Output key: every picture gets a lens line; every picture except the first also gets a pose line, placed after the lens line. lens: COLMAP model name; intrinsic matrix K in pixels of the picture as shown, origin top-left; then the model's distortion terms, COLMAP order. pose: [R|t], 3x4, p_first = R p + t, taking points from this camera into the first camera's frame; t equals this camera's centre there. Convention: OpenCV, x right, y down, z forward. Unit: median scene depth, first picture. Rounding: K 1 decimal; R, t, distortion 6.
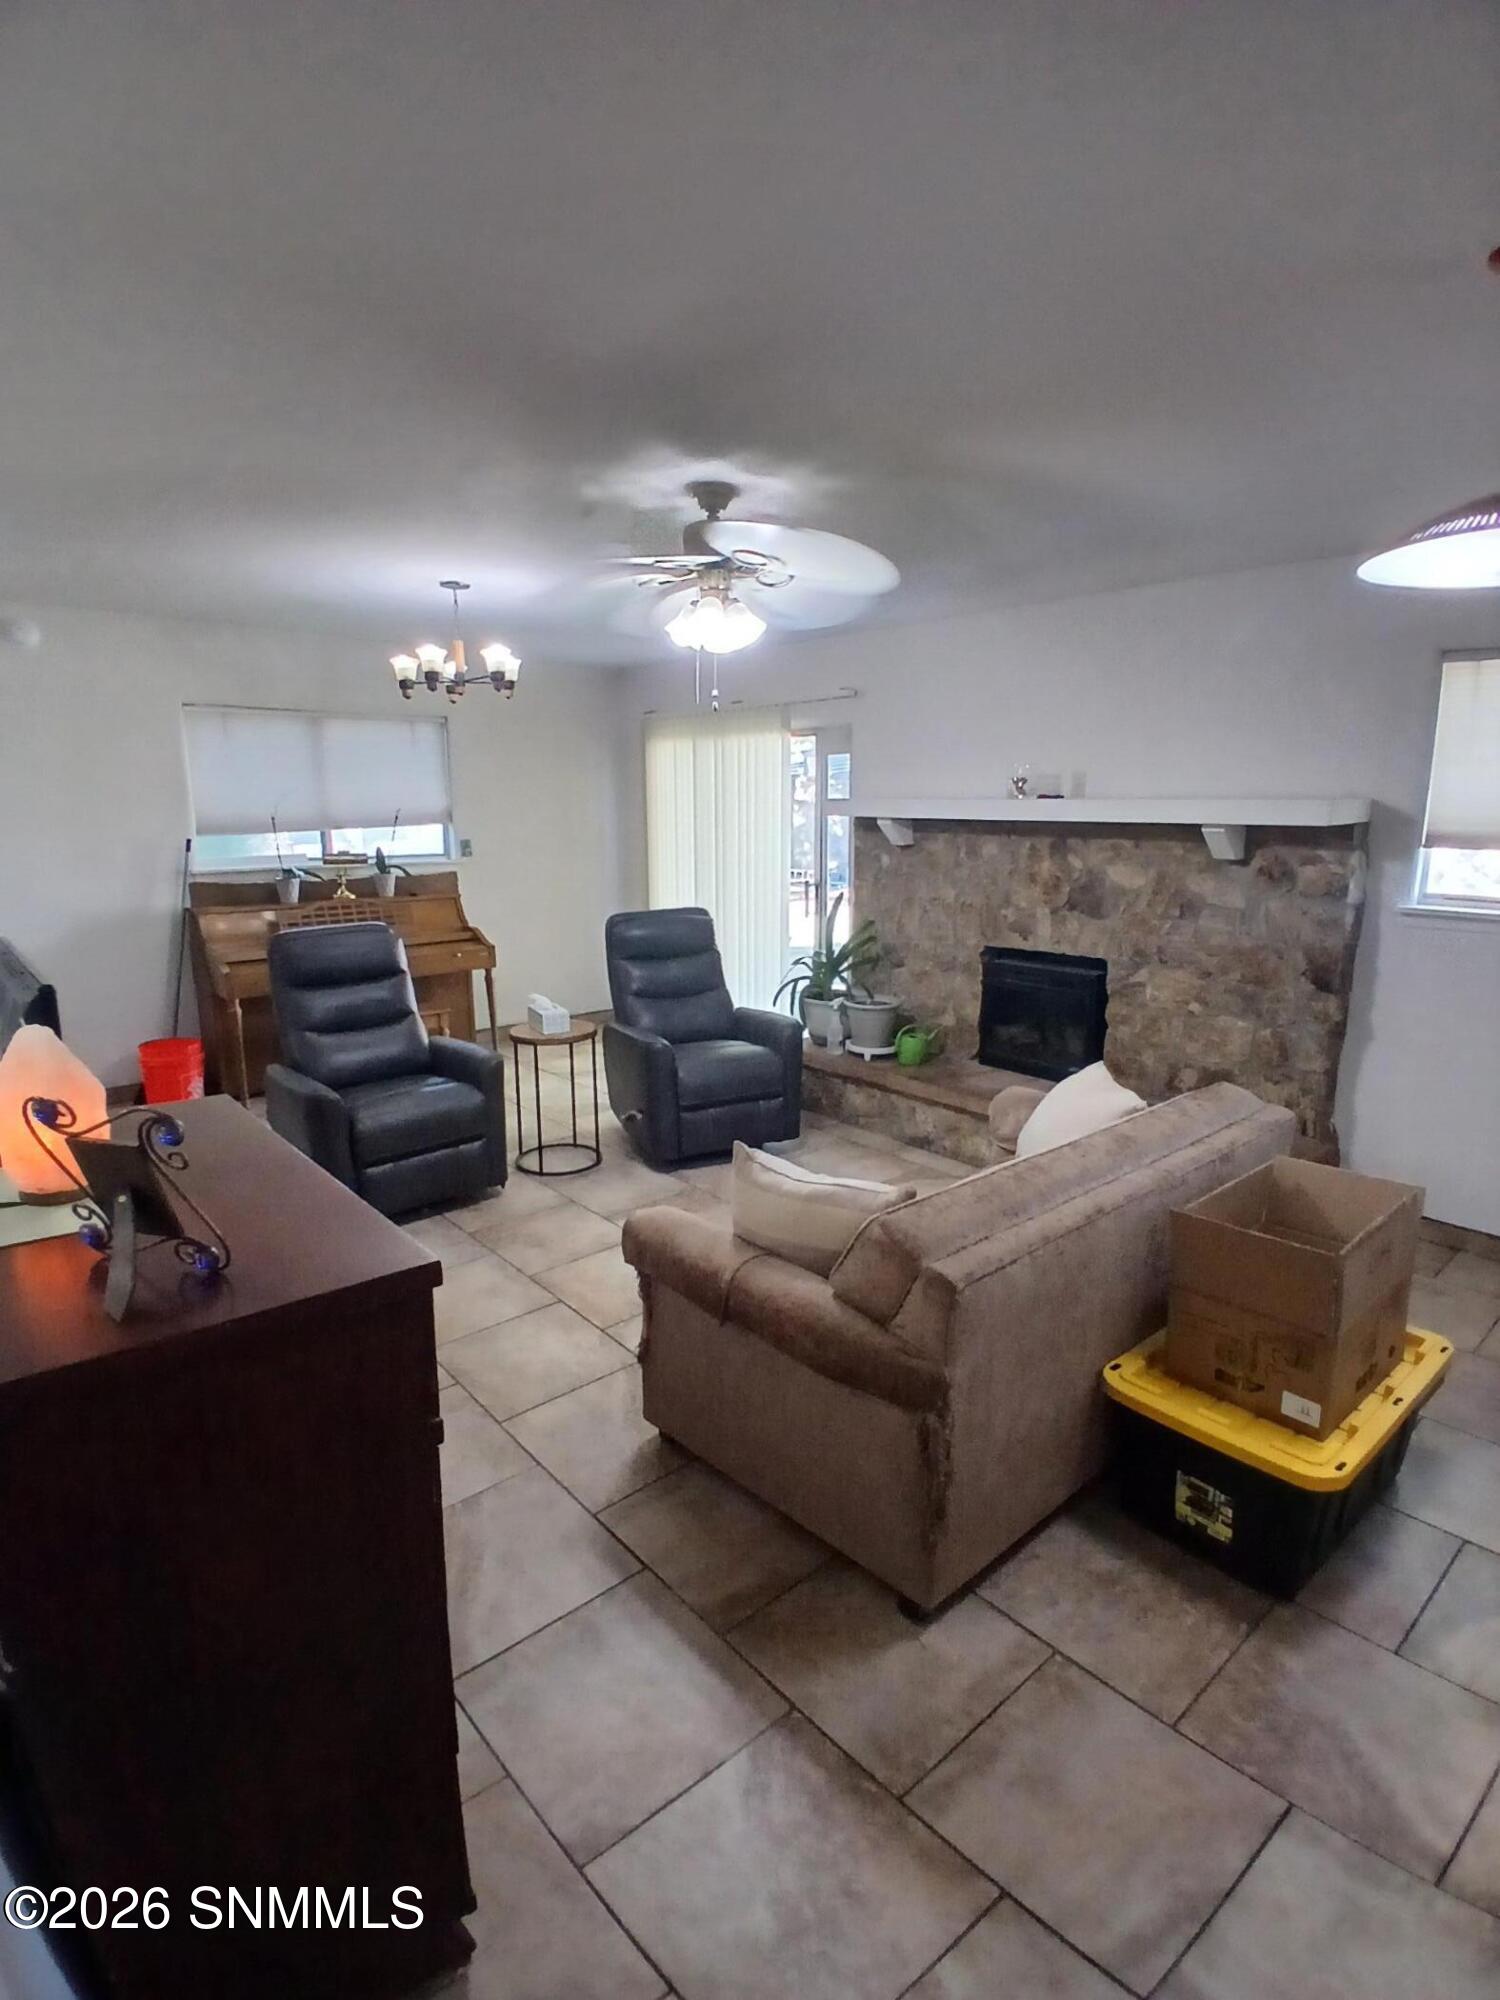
lens RADIAL K [[970.6, 0, 742.2], [0, 970.6, 993.8], [0, 0, 1]] dist [-0.057505, -0.001441]
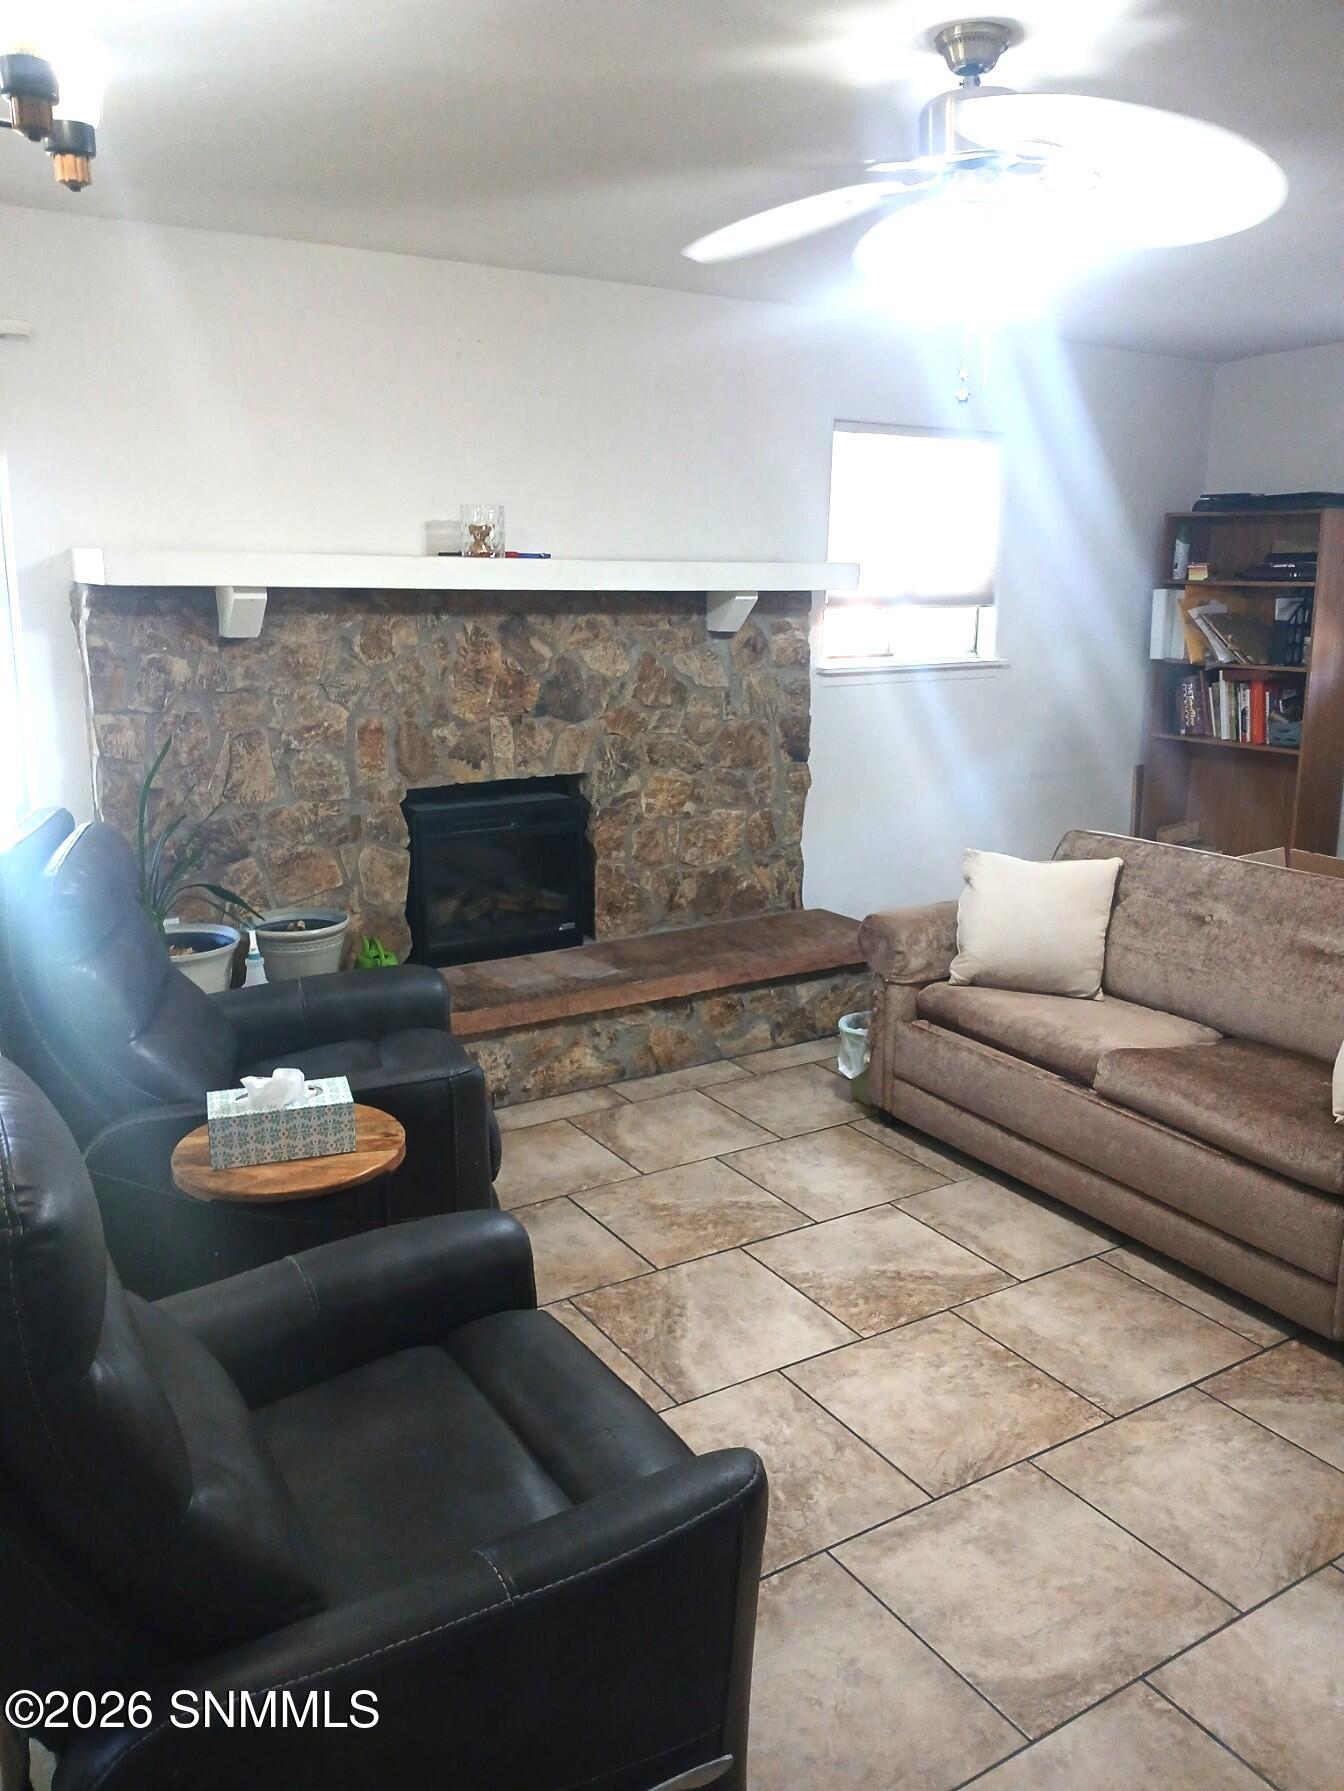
lens RADIAL K [[1338.8, 0, 661.7], [0, 1338.8, 905.4], [0, 0, 1]] dist [0.019141, -0.058184]
pose [[0.159451, -0.229645, 0.960124, -0.653589], [0.180257, 0.962990, 0.200394, -0.135200], [-0.970610, 0.141116, 0.194945, 0.736736]]
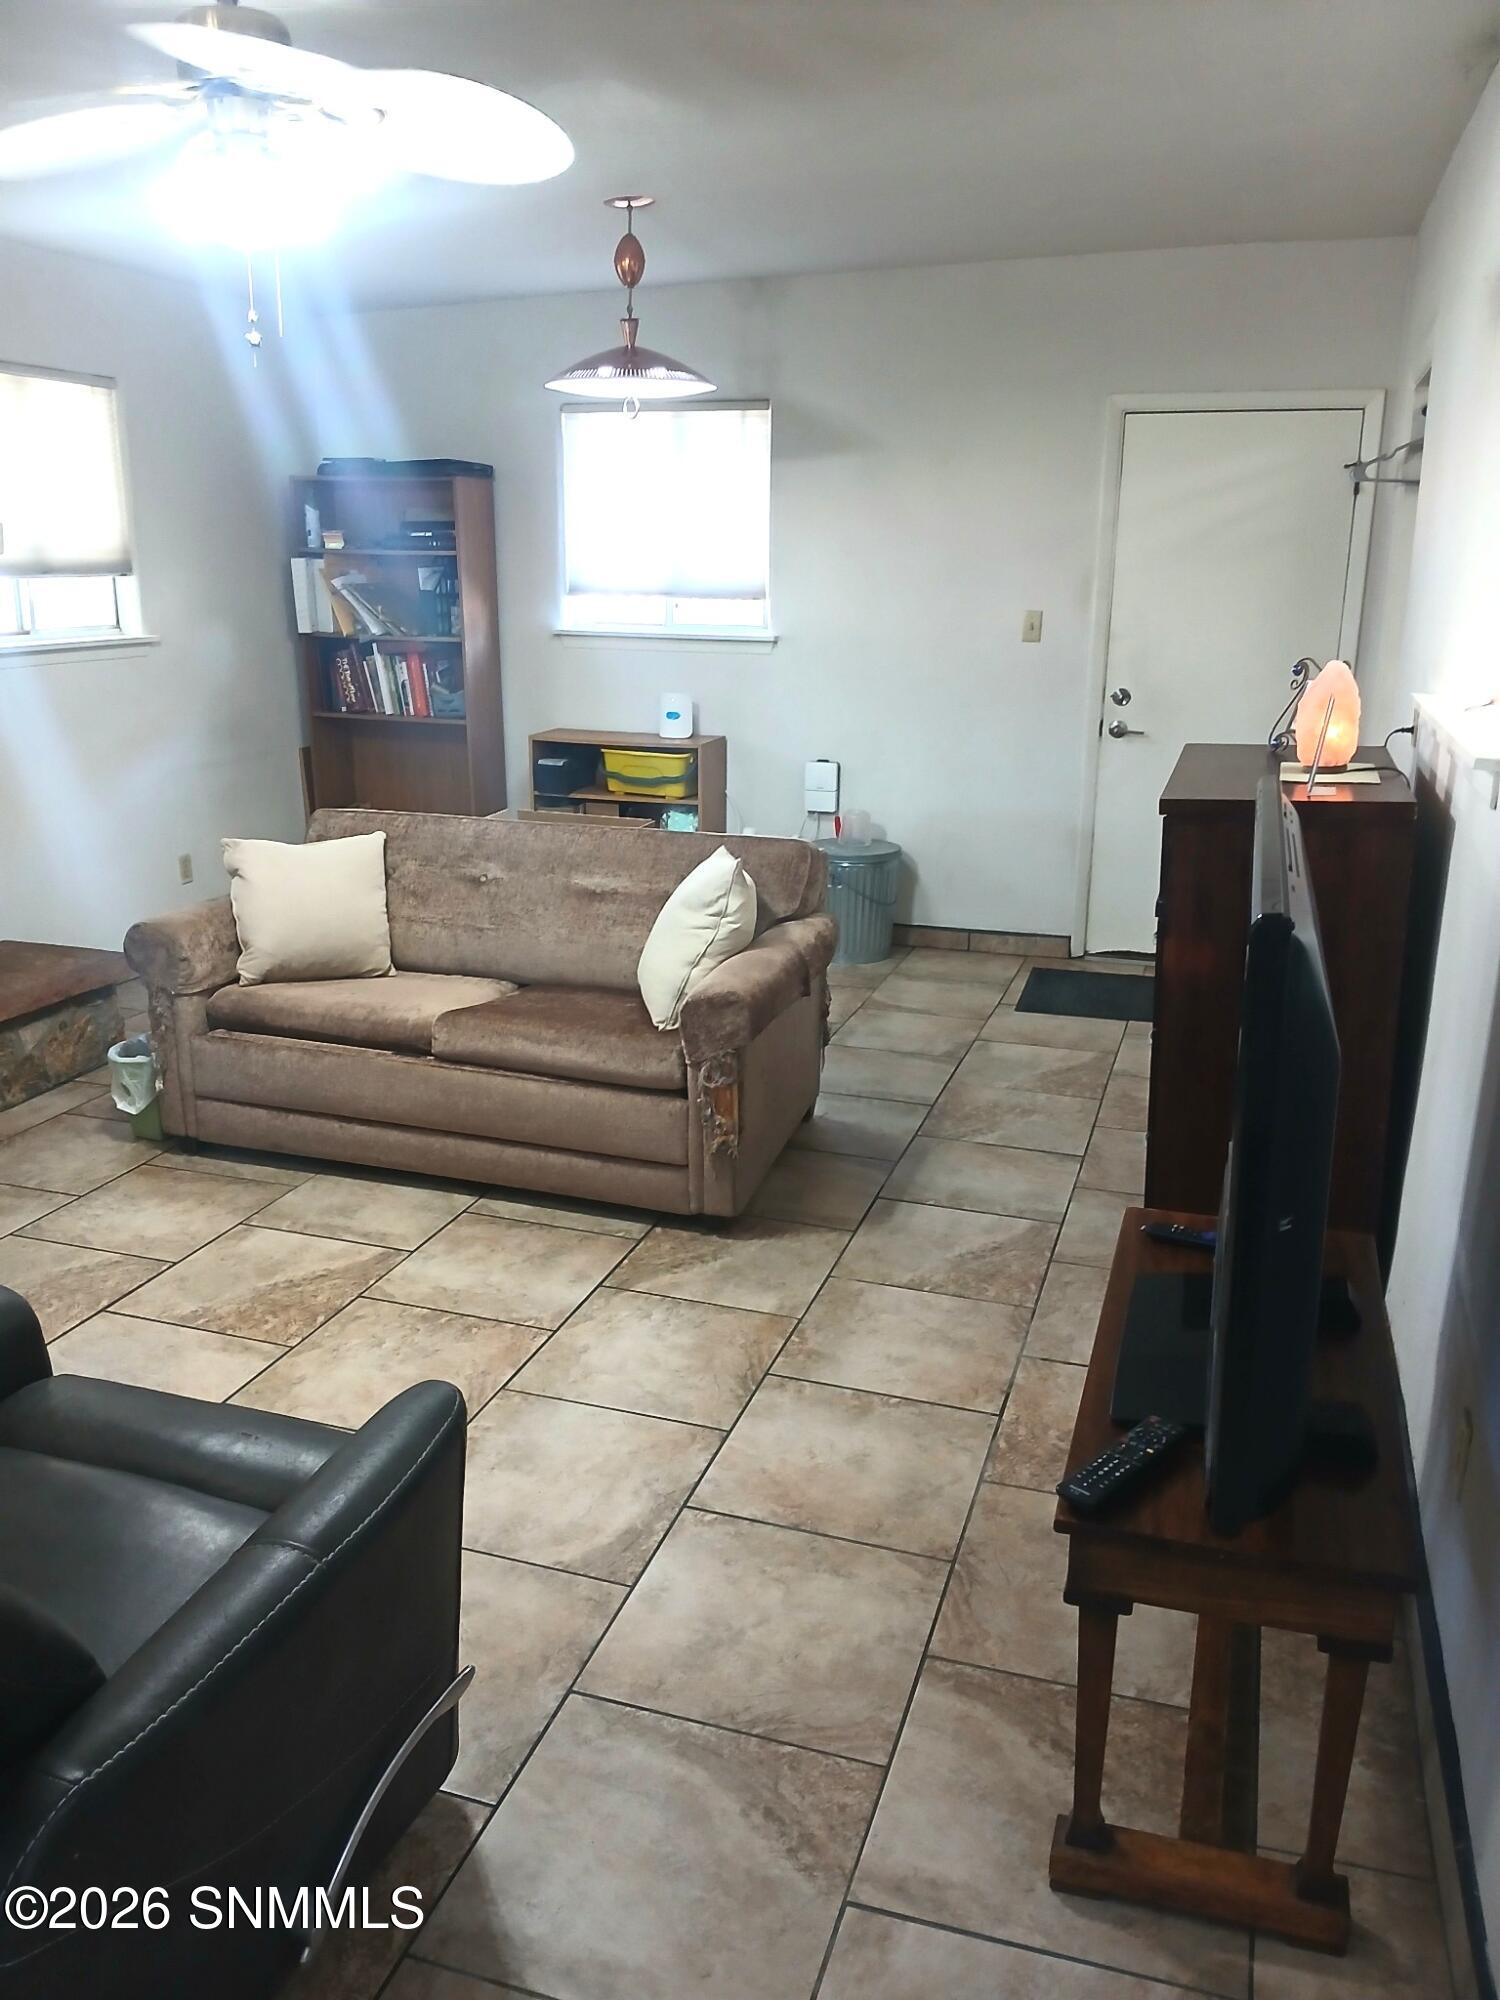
lens RADIAL K [[1437.4, 0, 756.6], [0, 1437.4, 991.7], [0, 0, 1]] dist [0.052498, -0.007642]
pose [[-0.495172, -0.250105, 0.832017, -0.685666], [0.157381, 0.916002, 0.369015, -0.149815], [-0.854421, 0.313669, -0.414217, 0.844349]]
